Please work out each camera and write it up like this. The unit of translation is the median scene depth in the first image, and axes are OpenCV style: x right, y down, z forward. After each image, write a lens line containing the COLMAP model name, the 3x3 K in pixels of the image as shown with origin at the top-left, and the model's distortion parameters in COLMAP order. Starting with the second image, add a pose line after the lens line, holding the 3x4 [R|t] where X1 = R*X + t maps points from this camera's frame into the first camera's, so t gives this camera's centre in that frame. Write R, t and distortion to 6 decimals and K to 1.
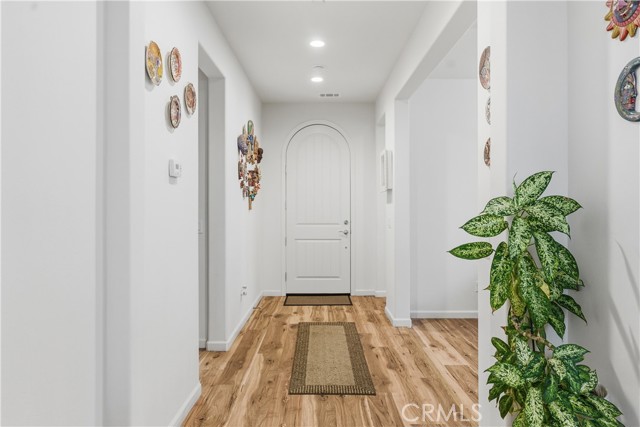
lens RADIAL K [[427.8, 0, 323.7], [0, 427.8, 210.0], [0, 0, 1]] dist [0.001453, 0.000440]
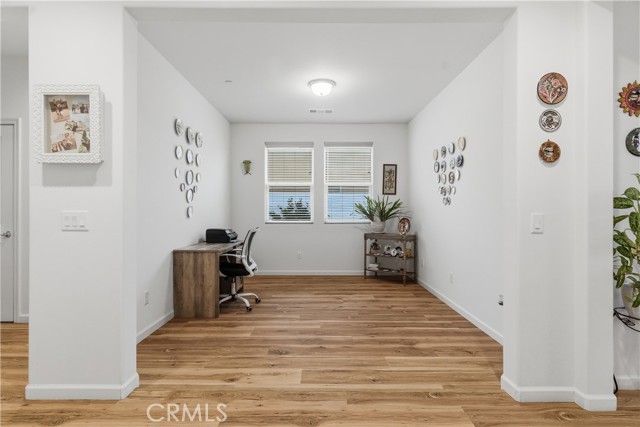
lens RADIAL K [[333.7, 0, 317.8], [0, 333.7, 212.6], [0, 0, 1]] dist [0.004458, 0.000434]
pose [[0.007581, -0.000299, 0.999971, -0.368932], [0.001671, 0.999999, 0.000286, 0.030124], [-0.999970, 0.001669, 0.007581, 0.961590]]
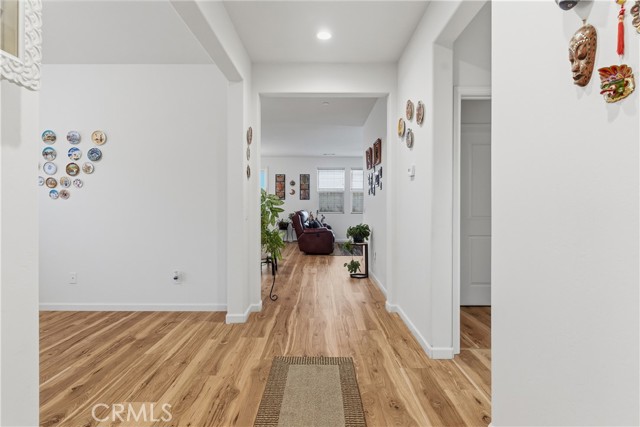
lens RADIAL K [[333.7, 0, 321.6], [0, 333.7, 208.7], [0, 0, 1]] dist [0.004458, 0.000434]
pose [[-0.999979, 0.000767, 0.006459, -0.007318], [0.000857, 0.999902, 0.013973, 0.020974], [-0.006448, 0.013979, -0.999882, 1.571263]]
